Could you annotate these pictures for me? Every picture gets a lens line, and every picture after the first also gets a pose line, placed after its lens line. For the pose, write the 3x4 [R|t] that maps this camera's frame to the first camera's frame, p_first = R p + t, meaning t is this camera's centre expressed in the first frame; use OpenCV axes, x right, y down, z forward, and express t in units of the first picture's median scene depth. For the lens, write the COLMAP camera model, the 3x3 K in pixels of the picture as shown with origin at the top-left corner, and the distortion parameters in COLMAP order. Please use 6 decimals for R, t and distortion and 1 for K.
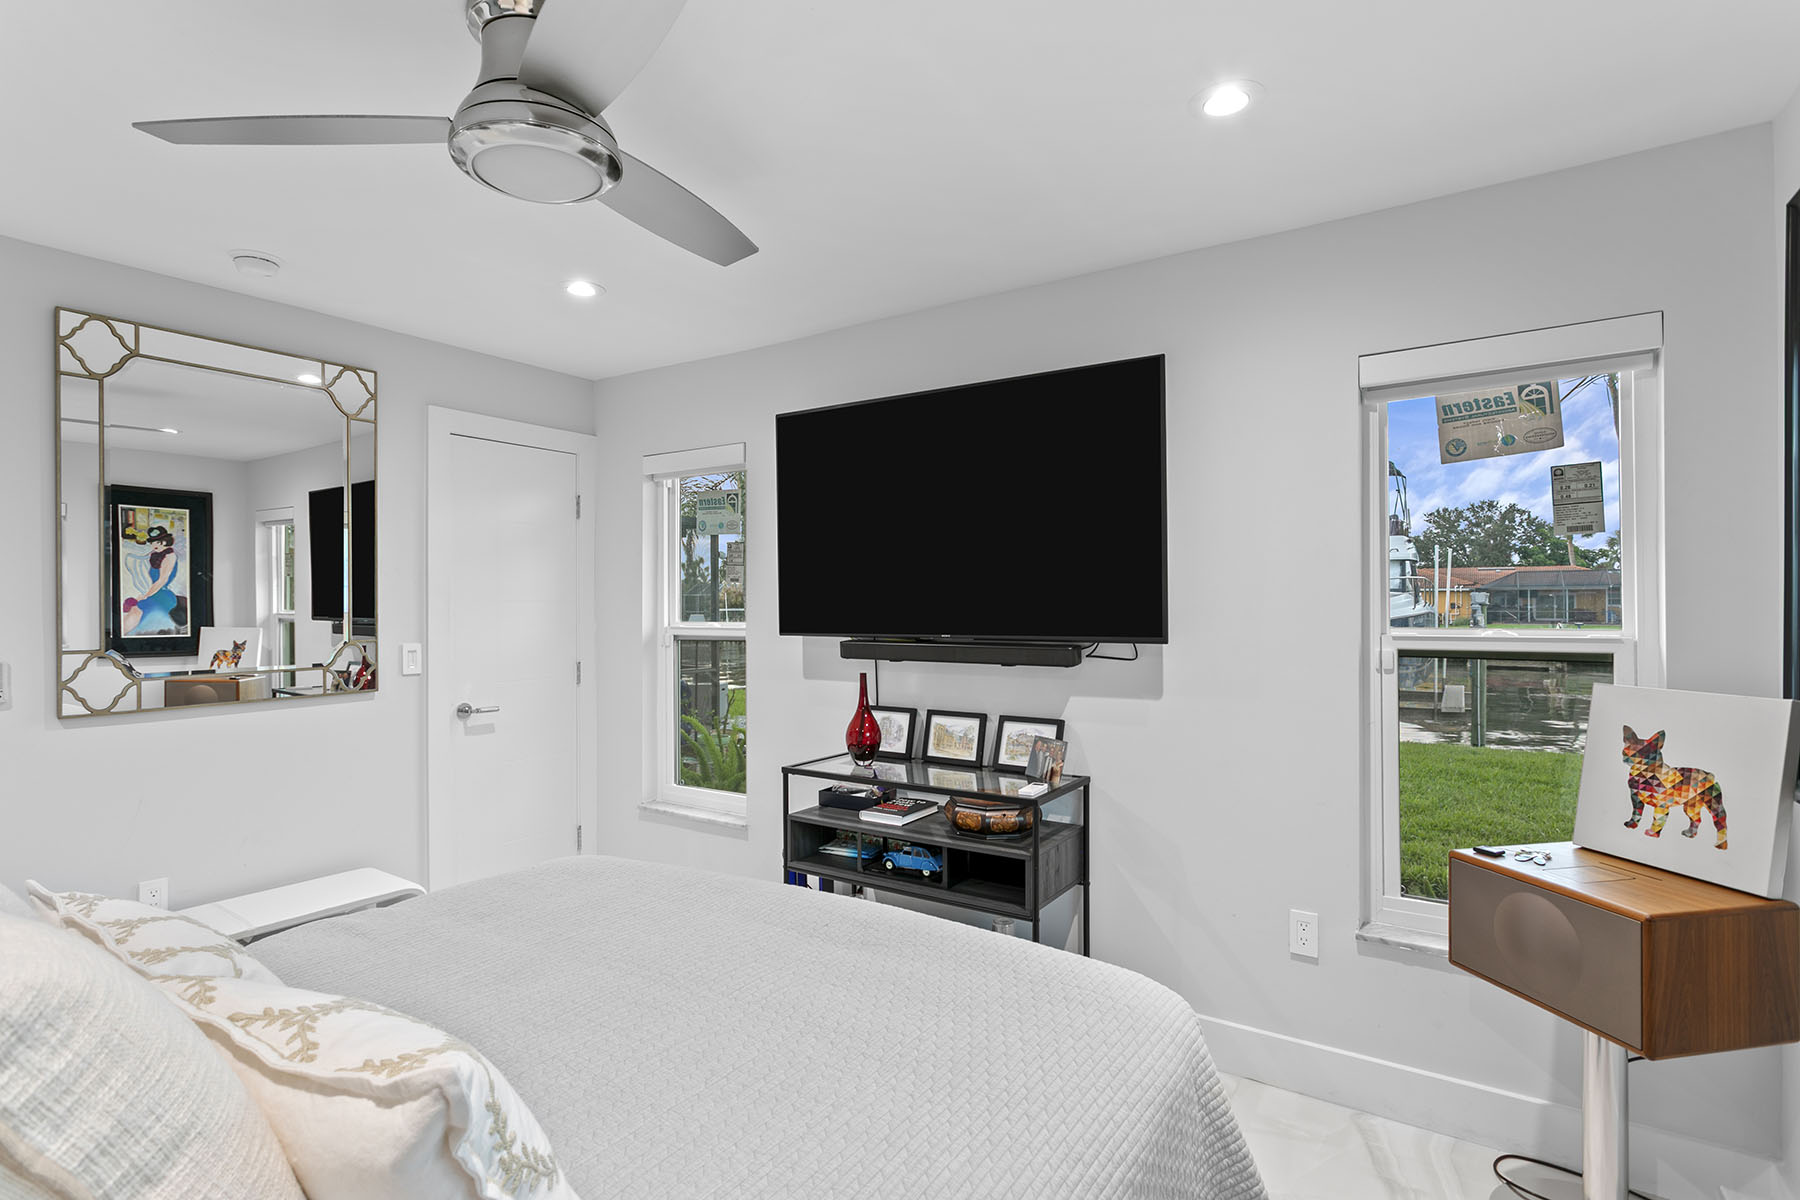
lens RADIAL K [[943.0, 0, 882.8], [0, 943.0, 594.3], [0, 0, 1]] dist [-0.008108, 0.000237]
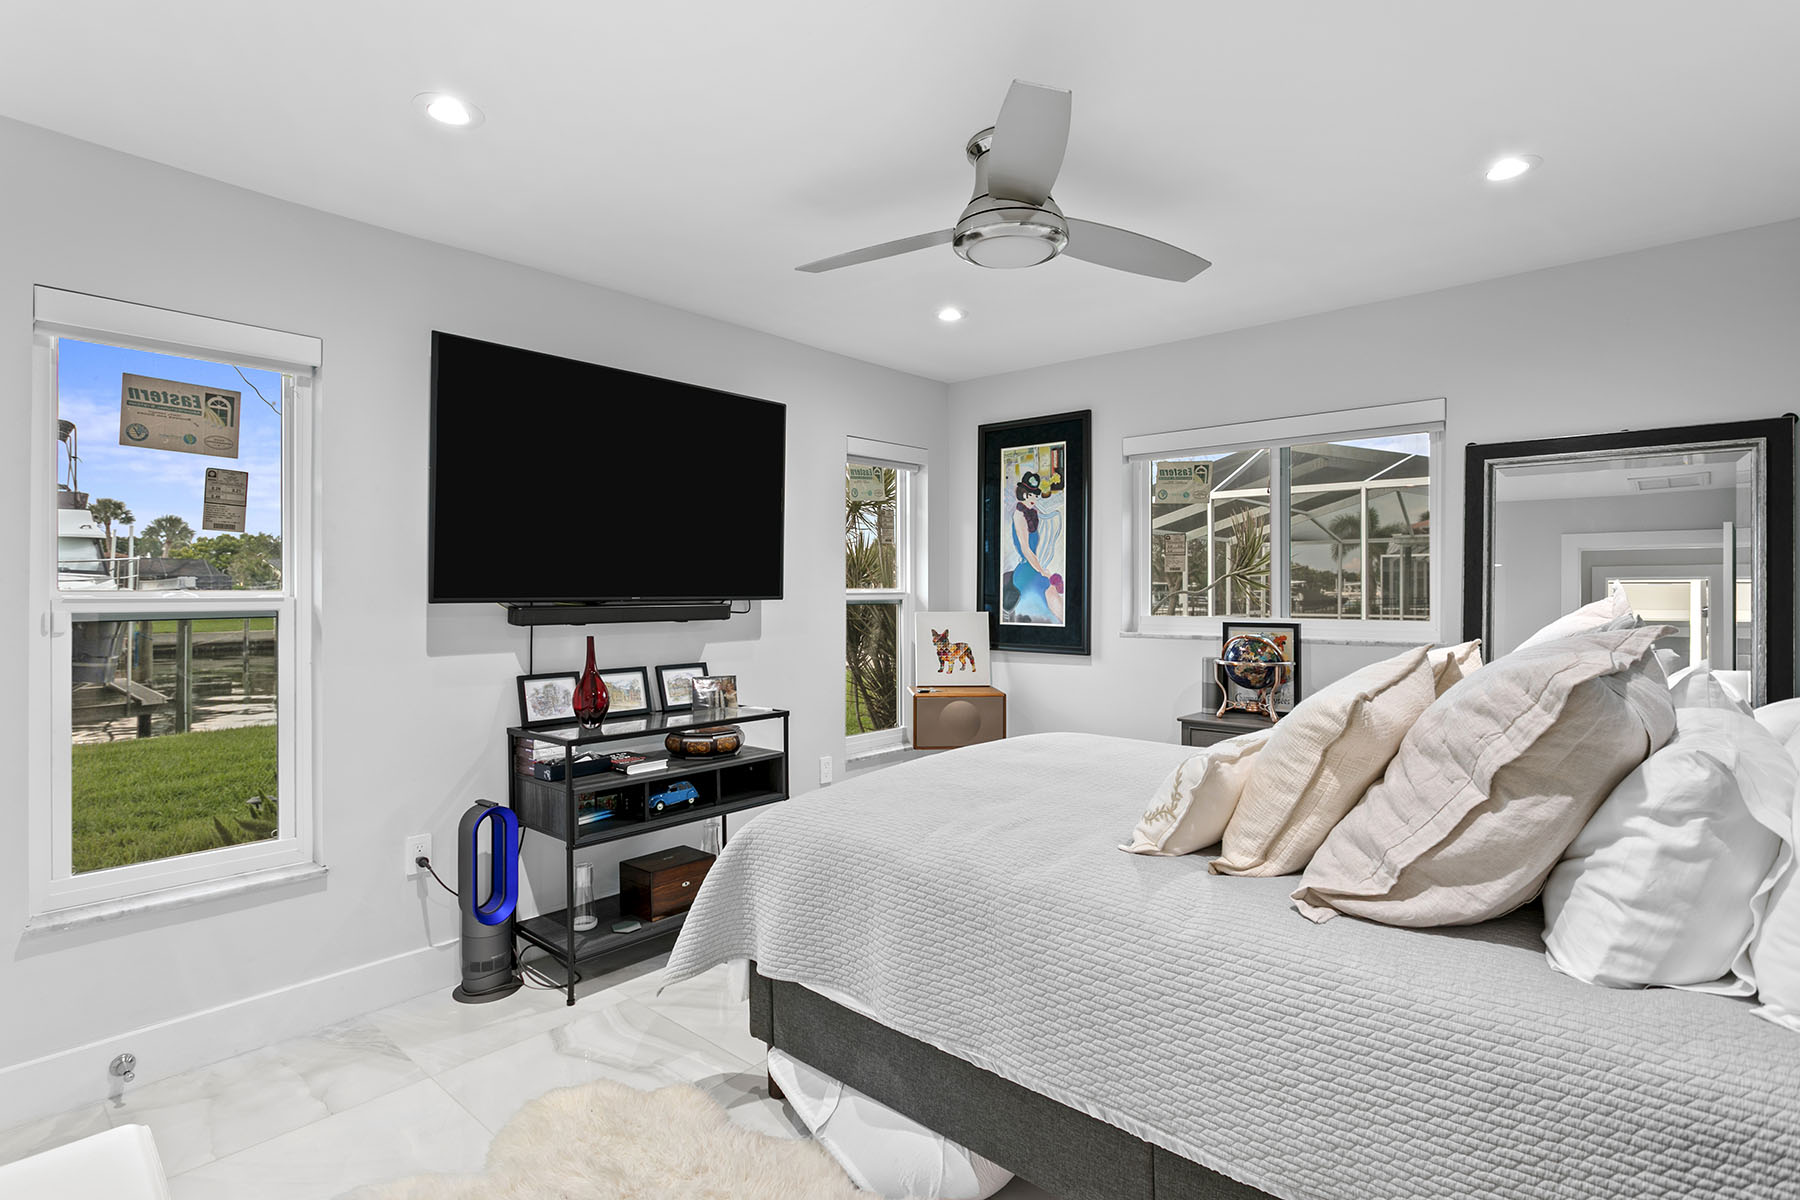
lens RADIAL K [[943.0, 0, 881.2], [0, 943.0, 600.0], [0, 0, 1]] dist [-0.008108, 0.000237]
pose [[0.077904, 0.002309, 0.996958, -1.037033], [-0.000388, 0.999997, -0.002286, 0.050738], [-0.996961, -0.000209, 0.077905, 0.649456]]
